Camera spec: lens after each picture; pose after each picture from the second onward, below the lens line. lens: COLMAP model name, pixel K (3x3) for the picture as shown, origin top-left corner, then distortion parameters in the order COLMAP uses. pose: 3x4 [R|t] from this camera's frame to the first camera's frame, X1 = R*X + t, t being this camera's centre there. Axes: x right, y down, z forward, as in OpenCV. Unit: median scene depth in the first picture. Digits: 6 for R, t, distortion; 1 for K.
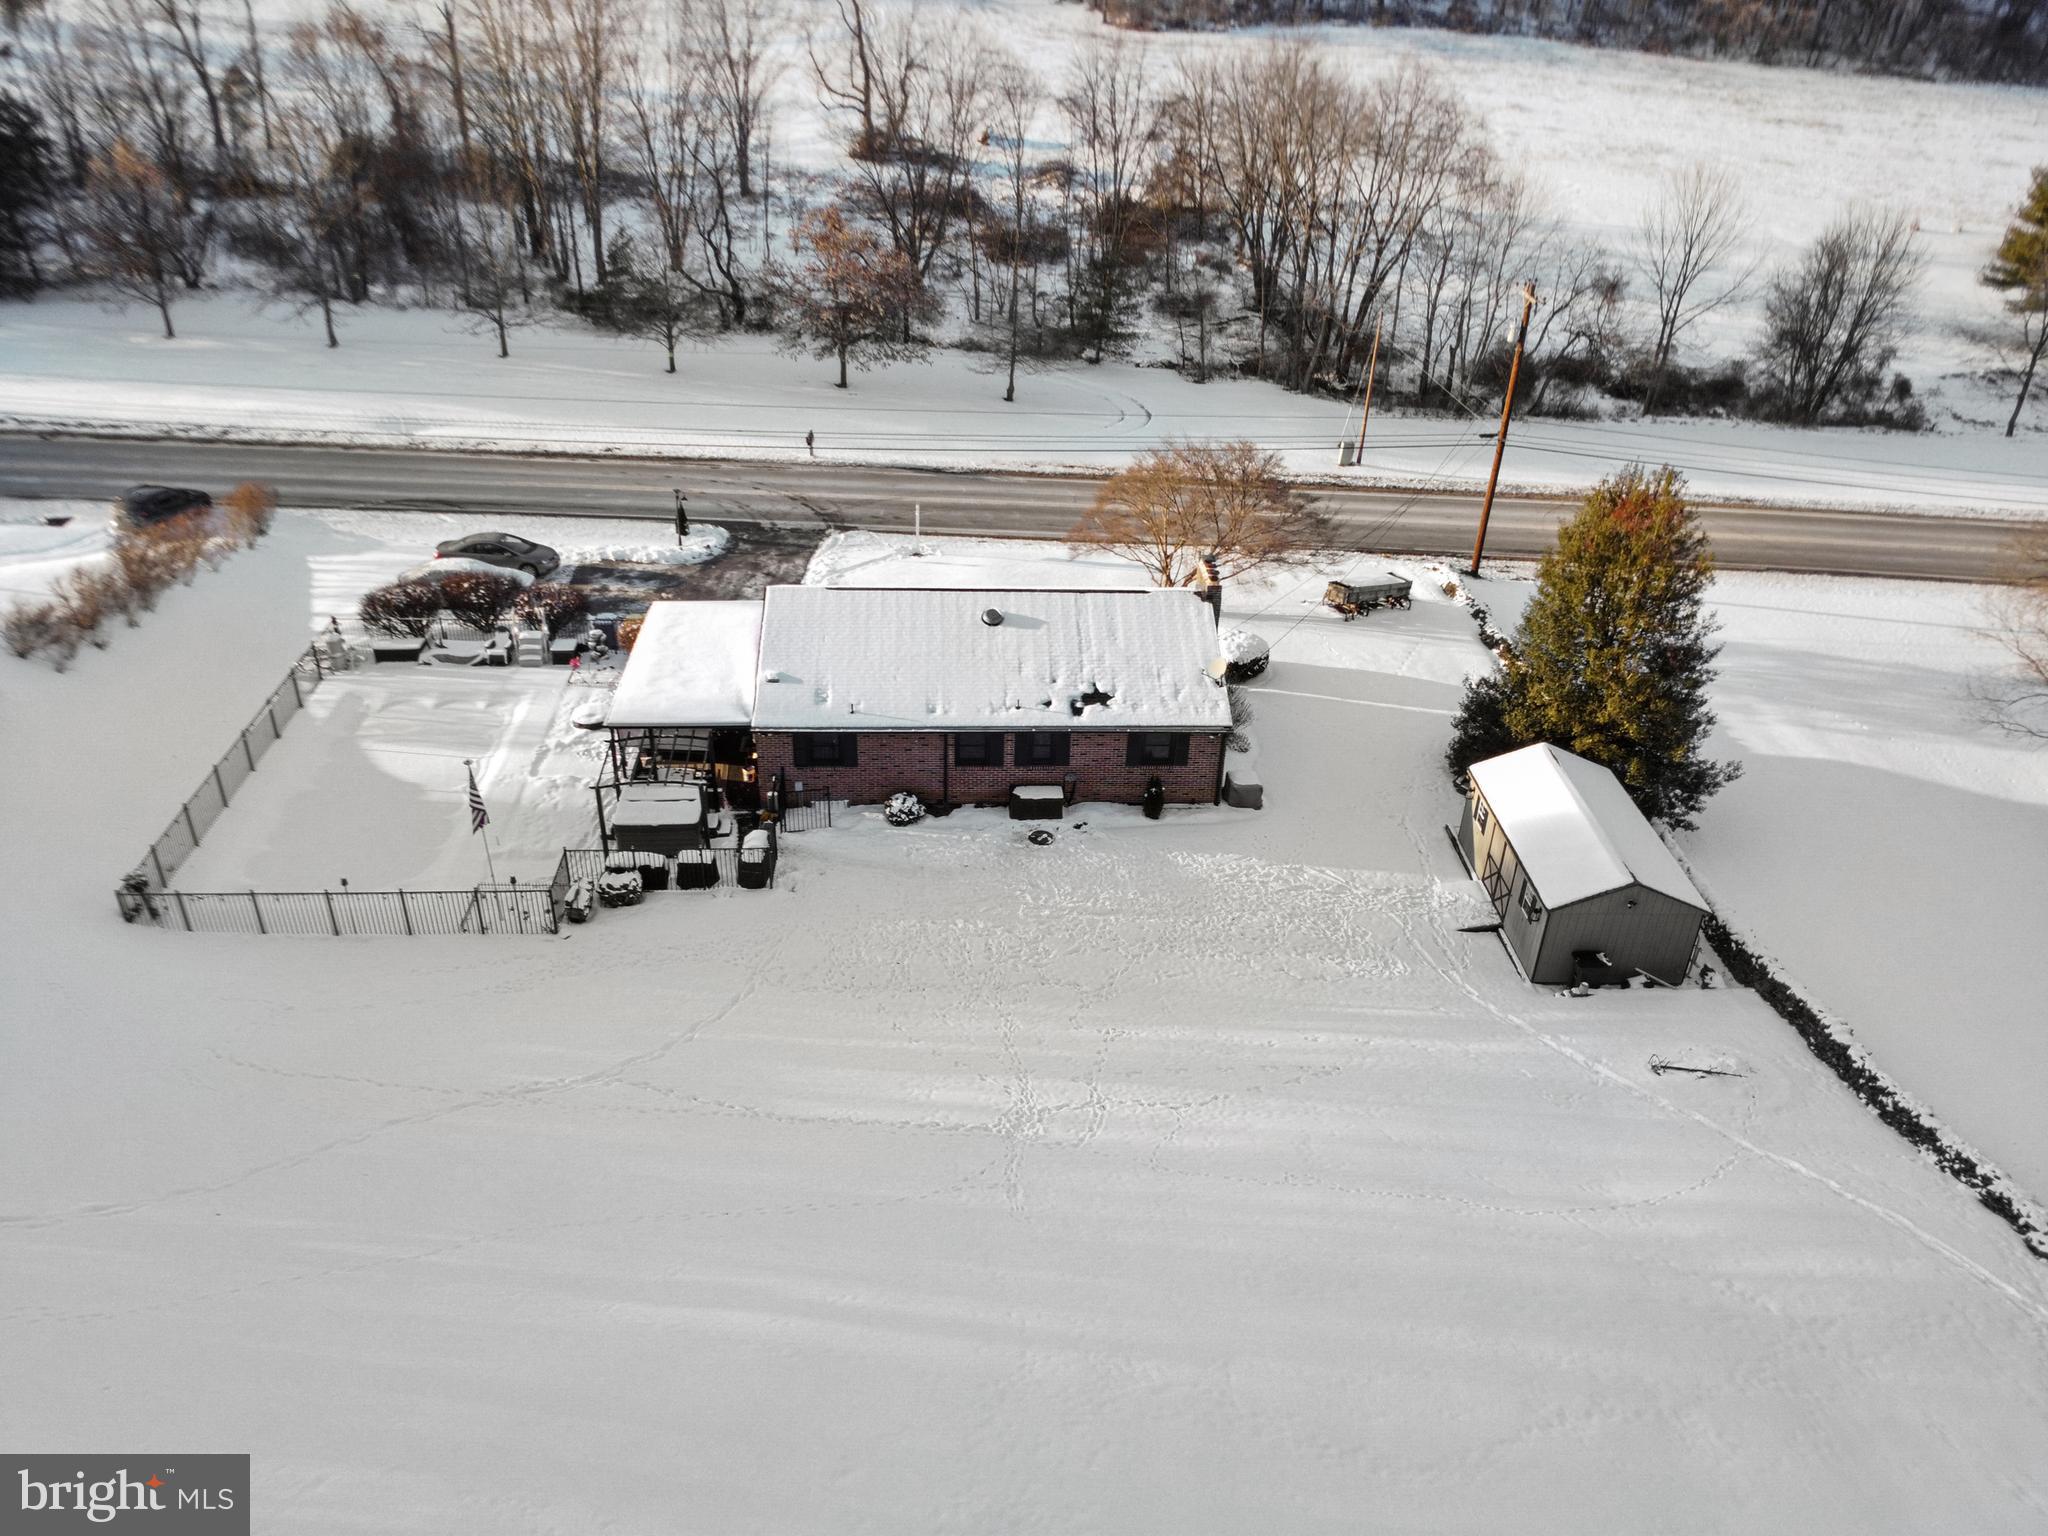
lens RADIAL K [[1465.3, 0, 1024.0], [0, 1465.3, 768.0], [0, 0, 1]] dist [-0.022254, -0.008140]
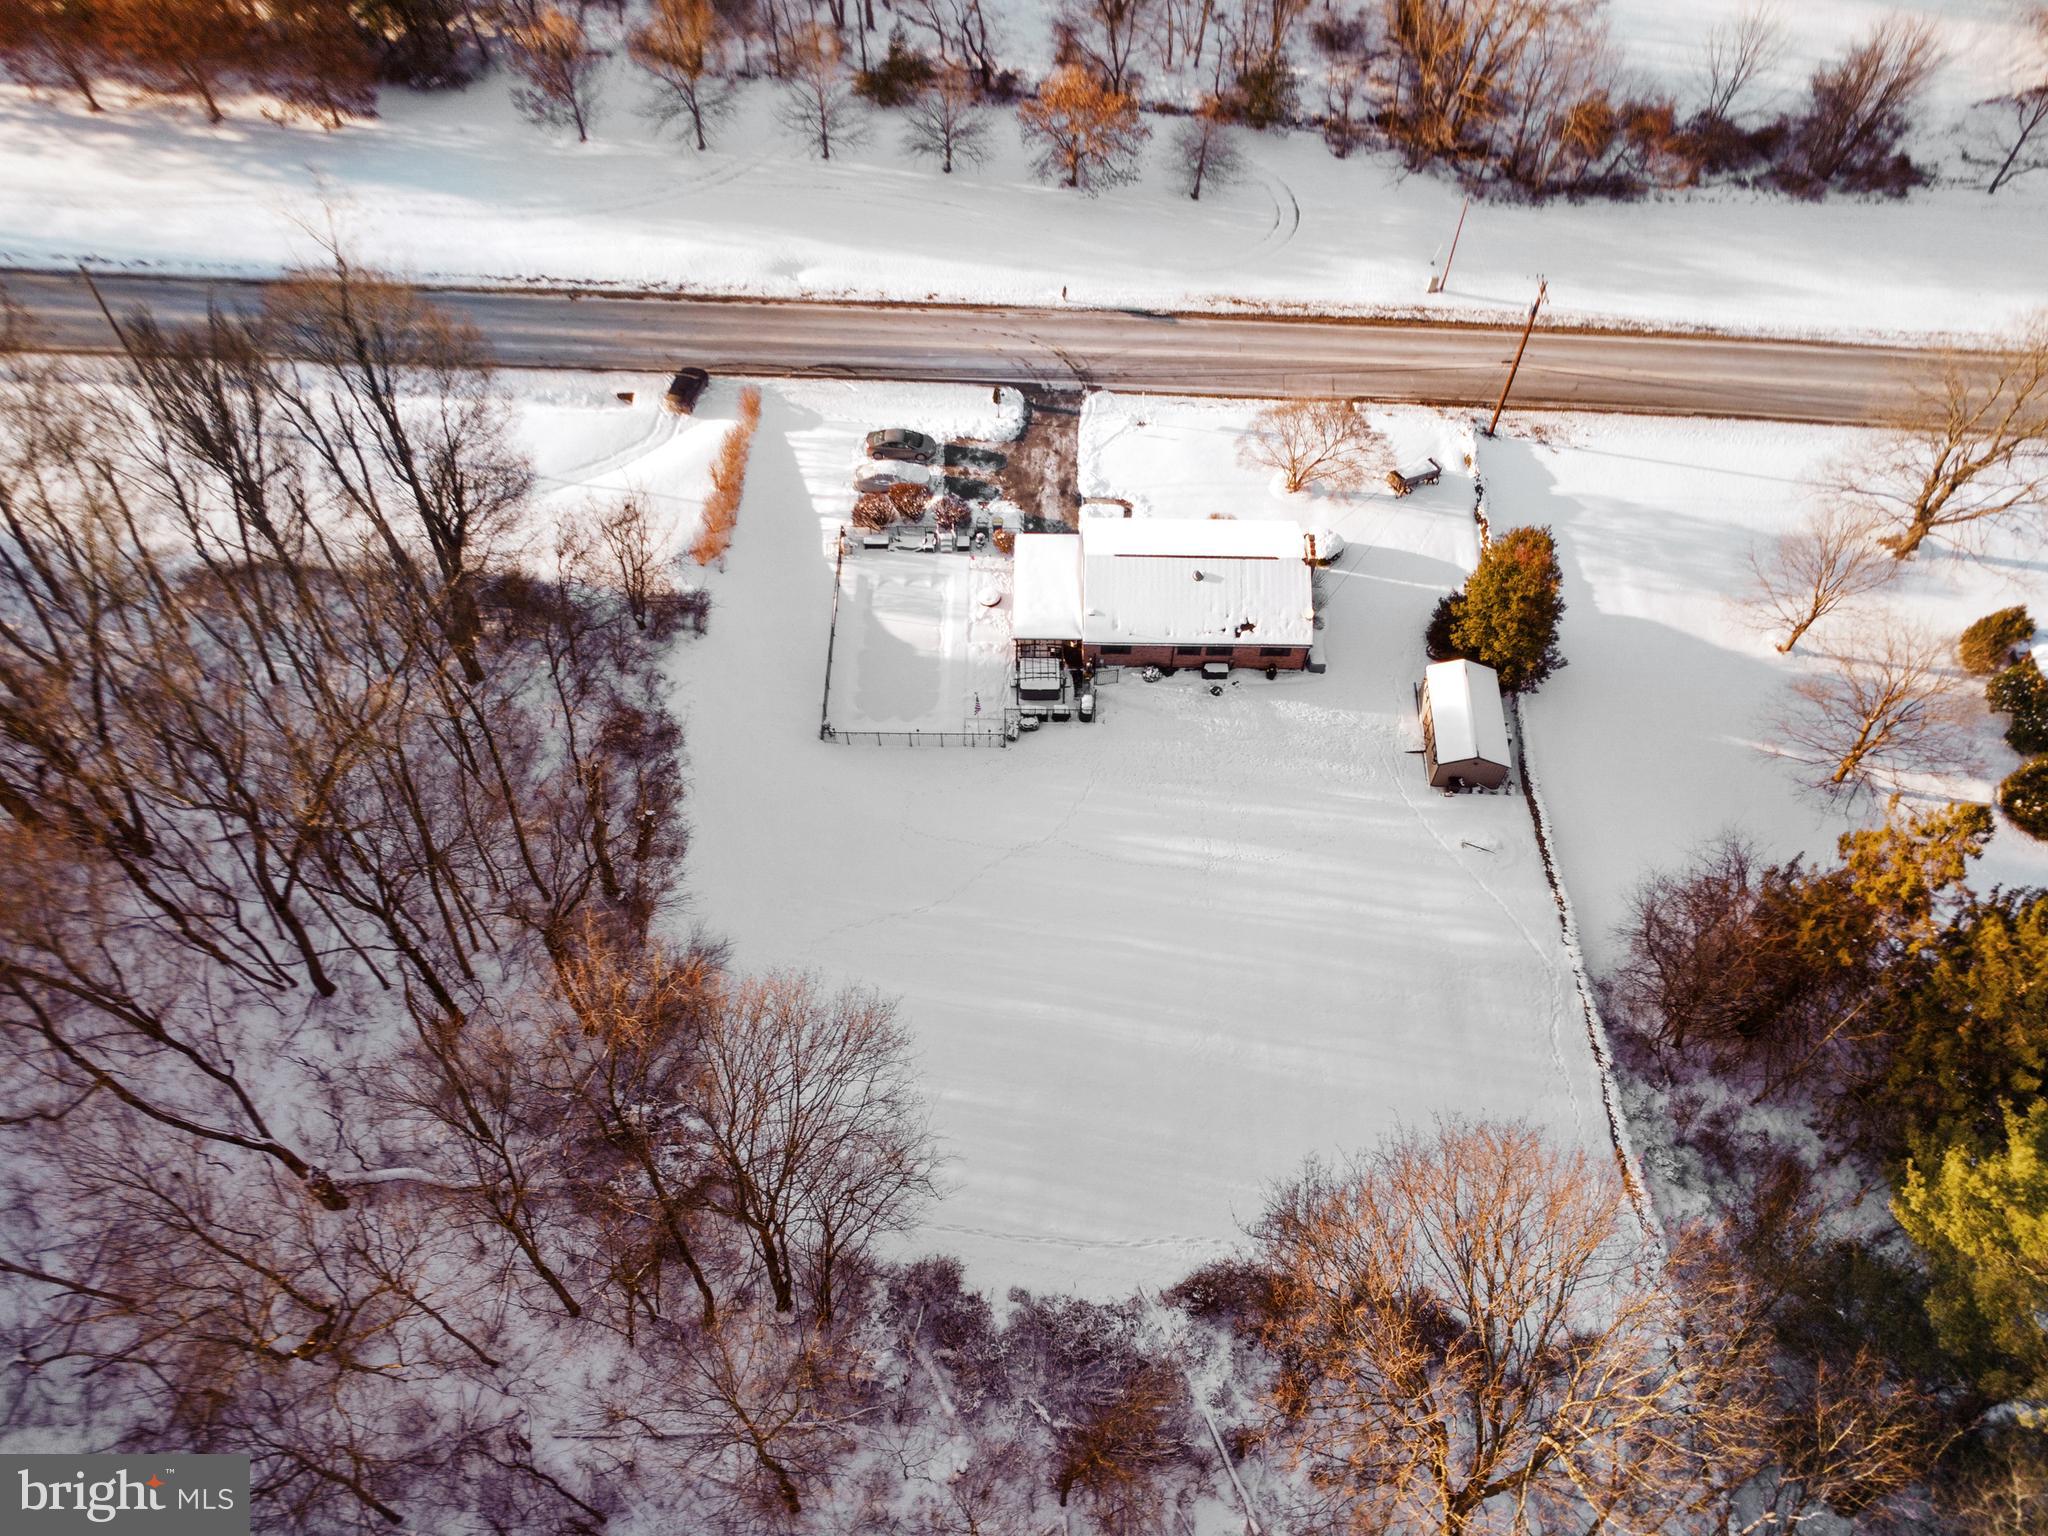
lens RADIAL K [[1465.3, 0, 1024.0], [0, 1465.3, 768.0], [0, 0, 1]] dist [-0.022254, -0.008140]
pose [[0.997055, 0.041727, -0.064342, -0.088192], [-0.008905, 0.896334, 0.443289, -0.556466], [0.076169, -0.441411, 0.894067, -0.678902]]
